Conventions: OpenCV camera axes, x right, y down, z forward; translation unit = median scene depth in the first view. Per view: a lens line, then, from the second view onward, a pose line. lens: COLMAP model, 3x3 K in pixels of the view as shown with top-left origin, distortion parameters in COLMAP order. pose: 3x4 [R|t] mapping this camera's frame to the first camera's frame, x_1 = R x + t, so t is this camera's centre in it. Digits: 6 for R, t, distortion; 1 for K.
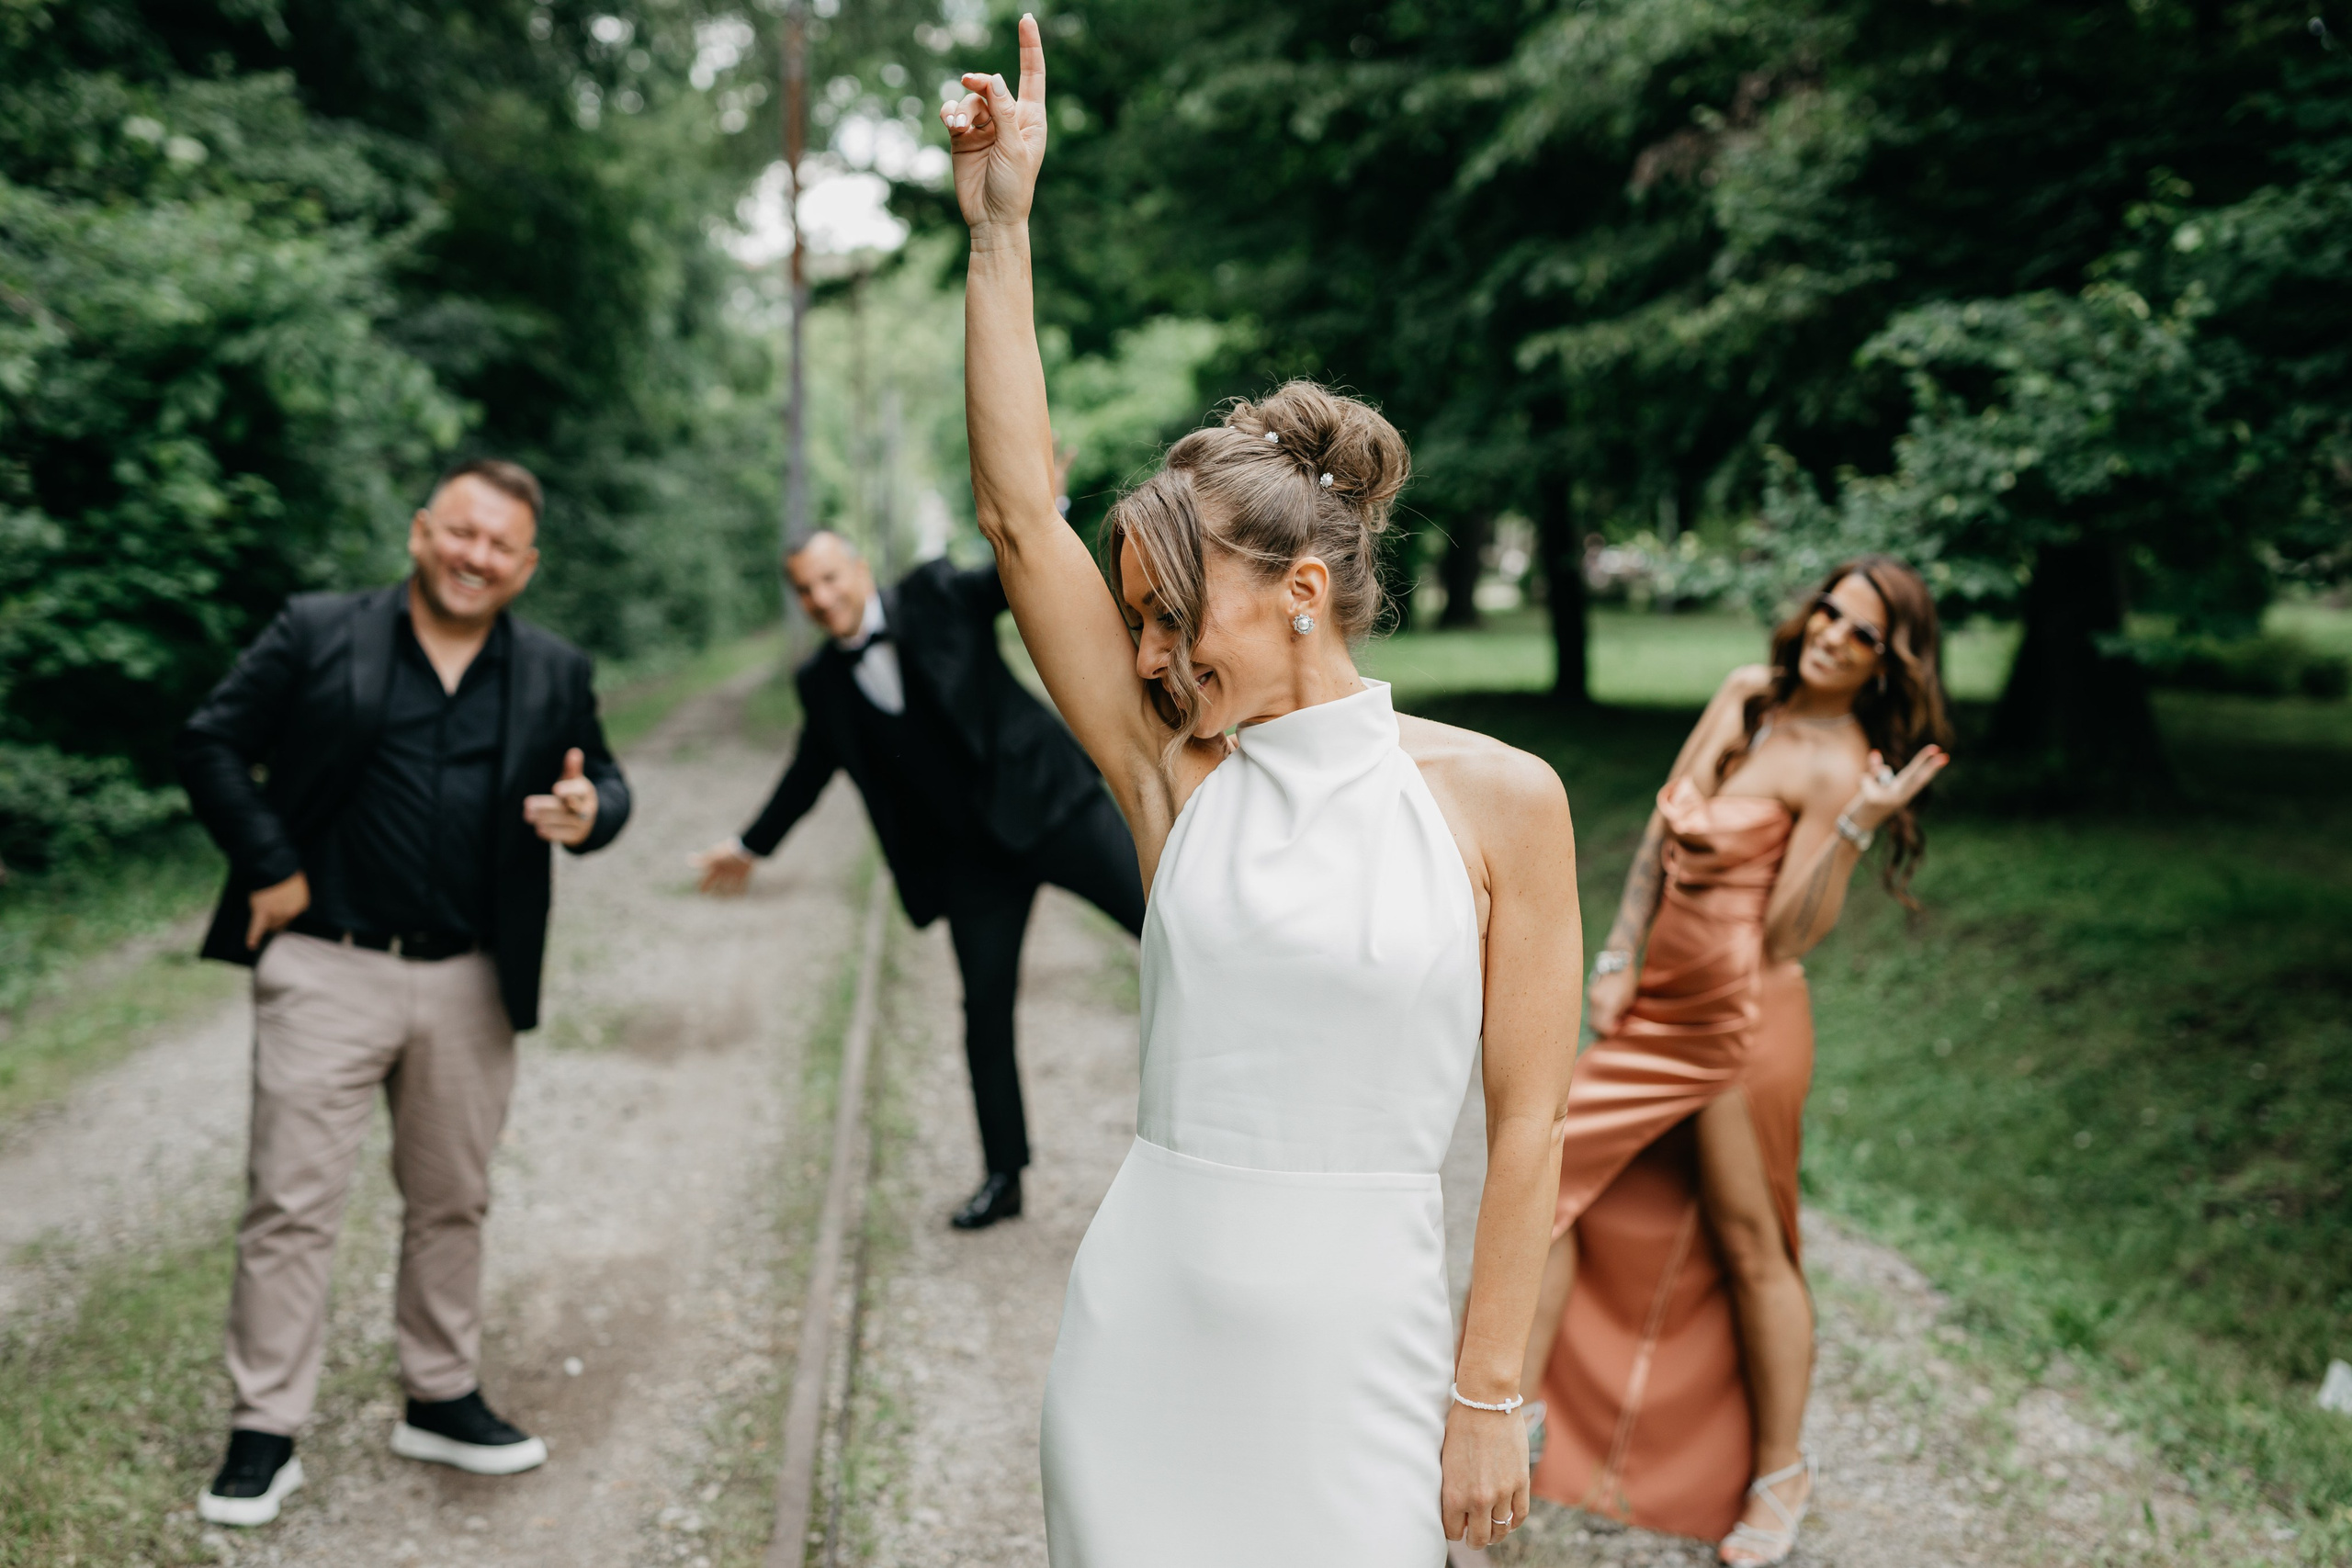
lens RADIAL K [[3880.7, 0, 1176.0], [0, 3880.7, 784.0], [0, 0, 1]] dist [-0.062519, 1.383769]
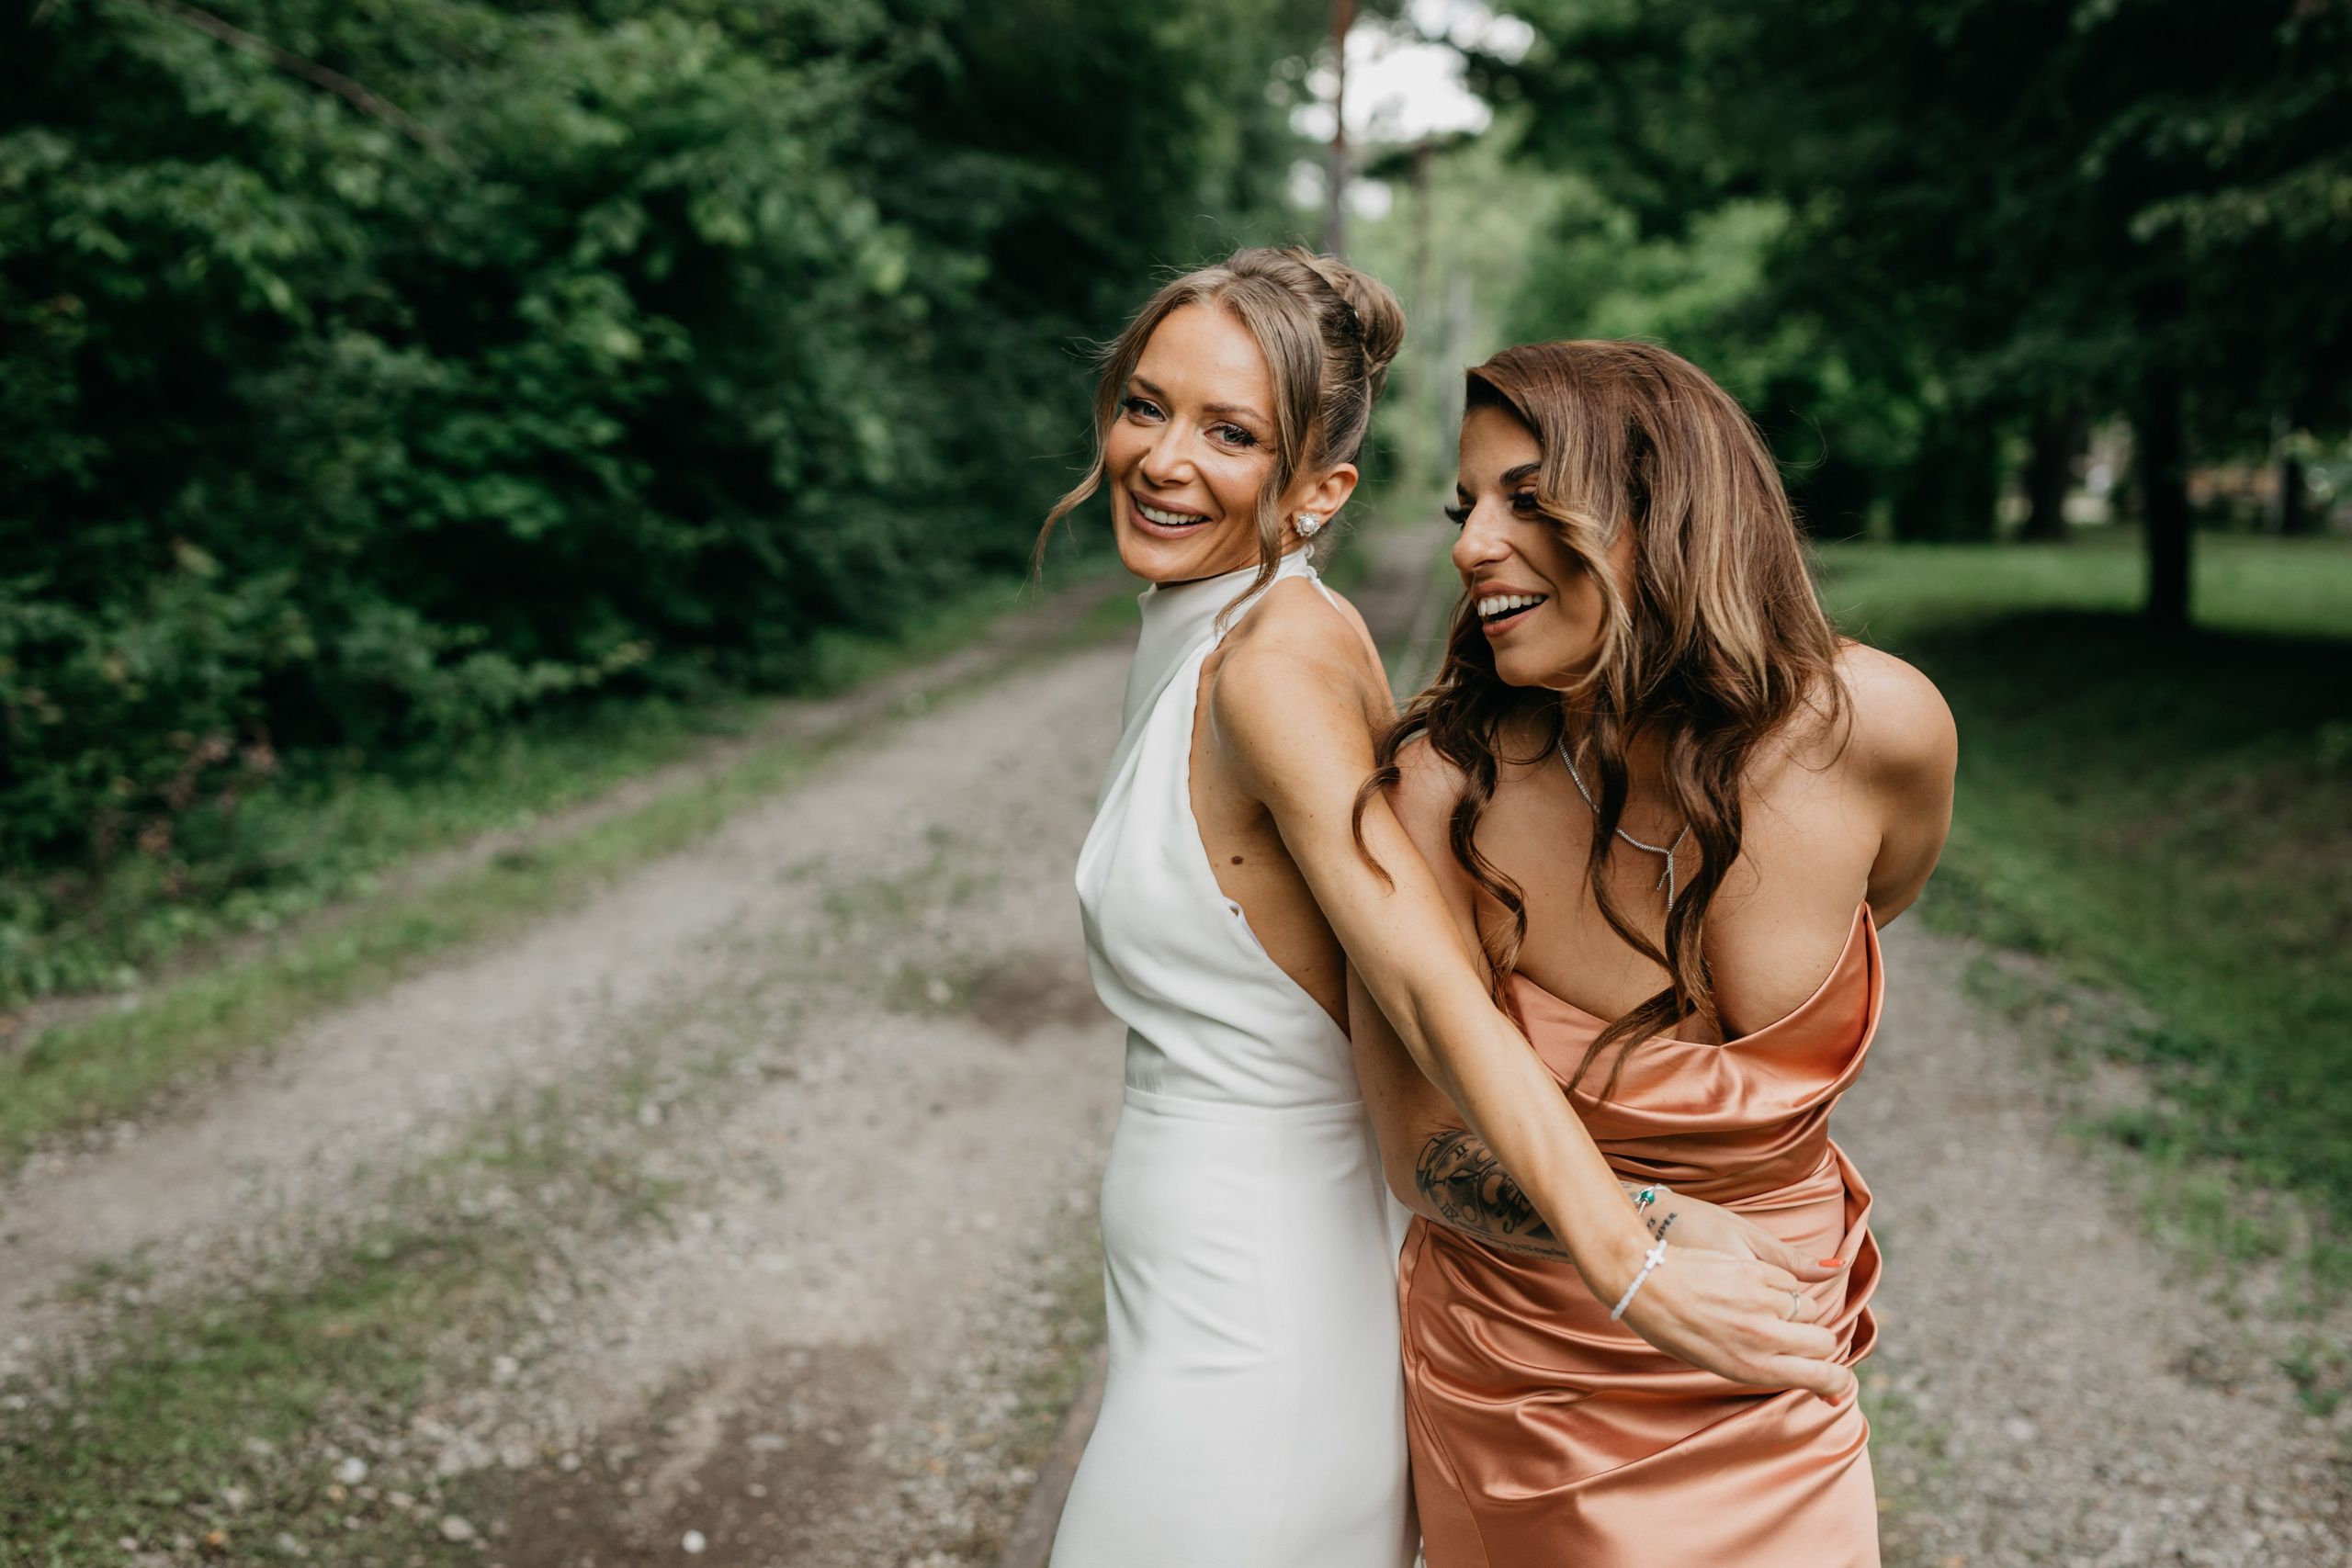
lens RADIAL K [[3880.7, 0, 1176.0], [0, 3880.7, 784.0], [0, 0, 1]] dist [-0.062519, 1.383769]
pose [[0.988509, 0.048726, -0.143096, 0.008310], [-0.044711, 0.998514, 0.031145, -0.004102], [0.144401, -0.024389, 0.989219, 0.109828]]
